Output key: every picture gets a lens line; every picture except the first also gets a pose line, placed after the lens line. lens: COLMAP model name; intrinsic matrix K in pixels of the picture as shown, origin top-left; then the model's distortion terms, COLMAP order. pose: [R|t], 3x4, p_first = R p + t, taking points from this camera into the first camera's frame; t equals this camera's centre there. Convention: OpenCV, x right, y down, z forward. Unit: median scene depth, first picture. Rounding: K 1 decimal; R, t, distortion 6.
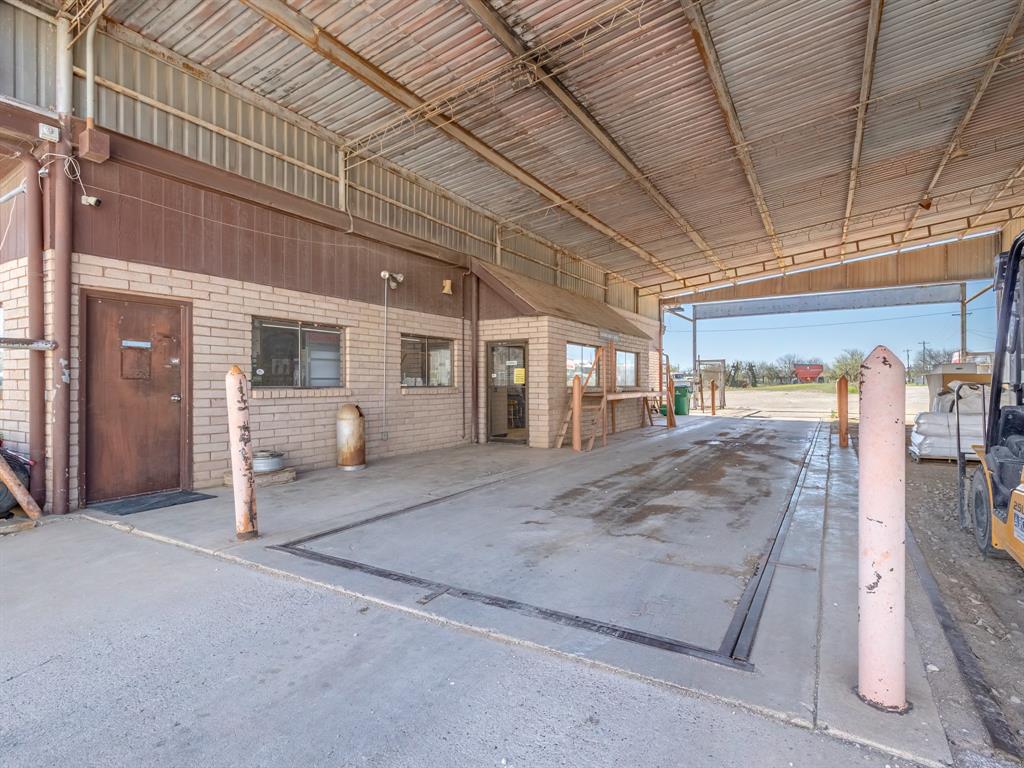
lens RADIAL K [[529.0, 0, 510.8], [0, 529.0, 381.2], [0, 0, 1]] dist [0.013281, -0.001324]
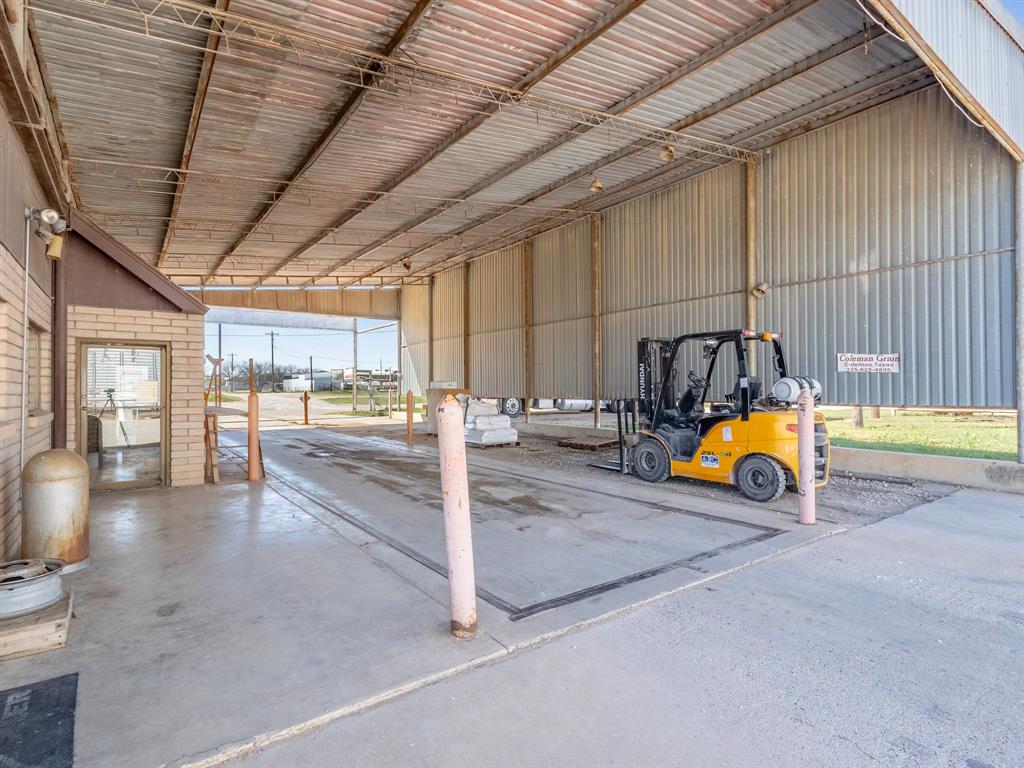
lens RADIAL K [[529.0, 0, 510.8], [0, 529.0, 383.9], [0, 0, 1]] dist [0.013281, -0.001324]
pose [[0.384414, 0.009158, 0.923115, -1.324014], [-0.001522, 0.999956, -0.009287, -0.041803], [-0.923159, 0.002165, 0.384411, 0.763198]]
